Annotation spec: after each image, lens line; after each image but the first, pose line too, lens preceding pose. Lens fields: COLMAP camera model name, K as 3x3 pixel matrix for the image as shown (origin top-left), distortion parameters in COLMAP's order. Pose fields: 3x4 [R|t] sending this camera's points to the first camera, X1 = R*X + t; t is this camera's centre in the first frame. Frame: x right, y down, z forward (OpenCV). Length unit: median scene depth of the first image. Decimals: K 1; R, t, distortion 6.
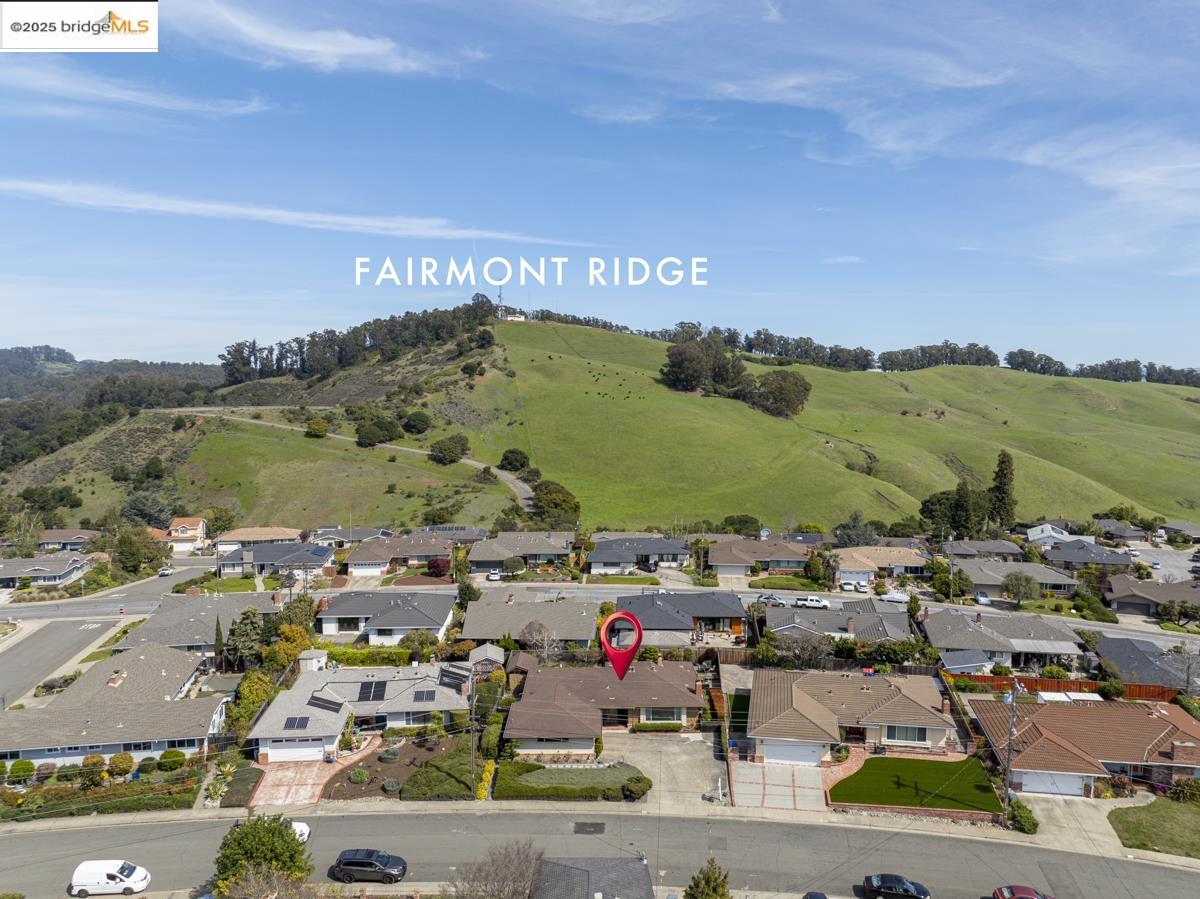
lens RADIAL K [[887.8, 0, 625.8], [0, 887.8, 453.1], [0, 0, 1]] dist [-0.043137, -0.002422]
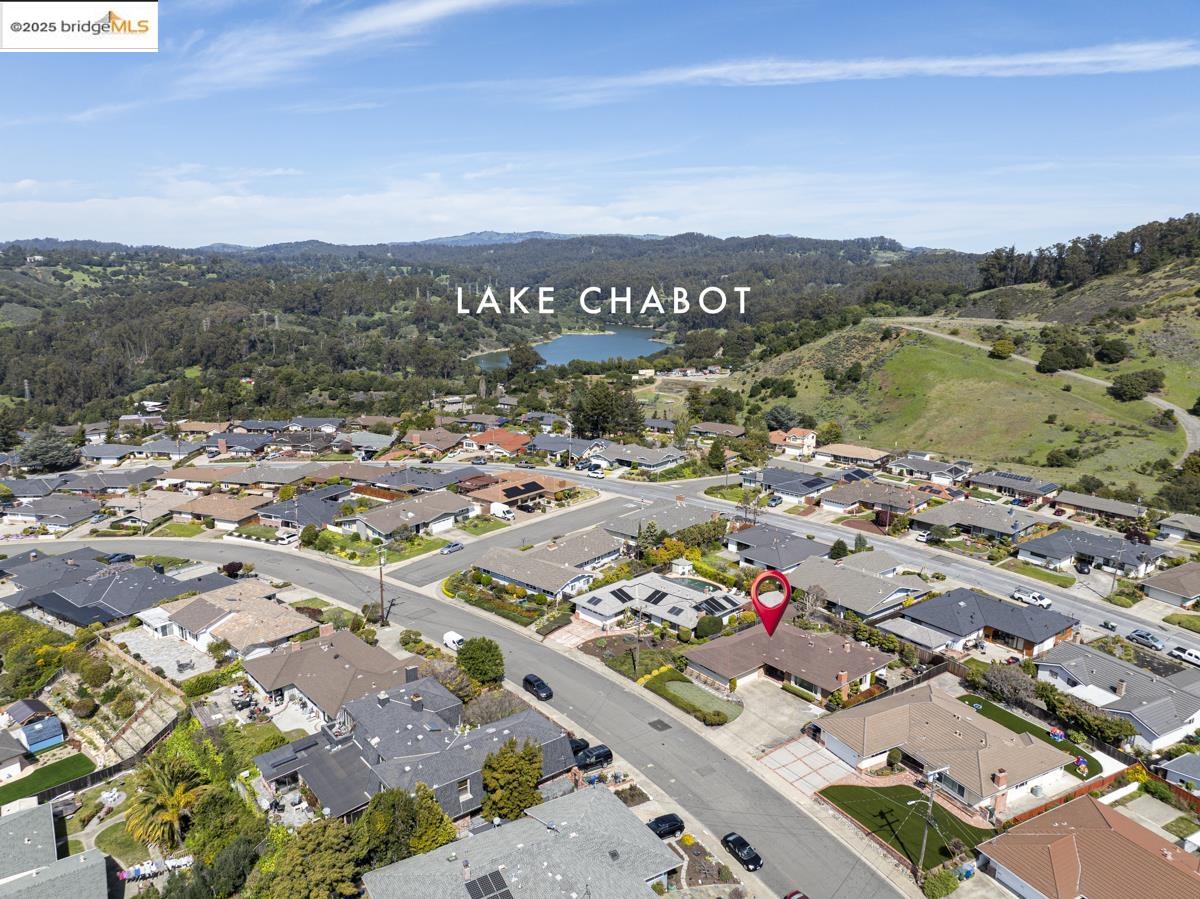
lens RADIAL K [[852.3, 0, 600.3], [0, 852.3, 443.3], [0, 0, 1]] dist [-0.042064, 0.006459]
pose [[0.615636, 0.170204, -0.769430, 0.143607], [-0.073450, 0.984539, 0.159020, -0.042398], [0.784600, -0.041384, 0.618620, 0.006172]]
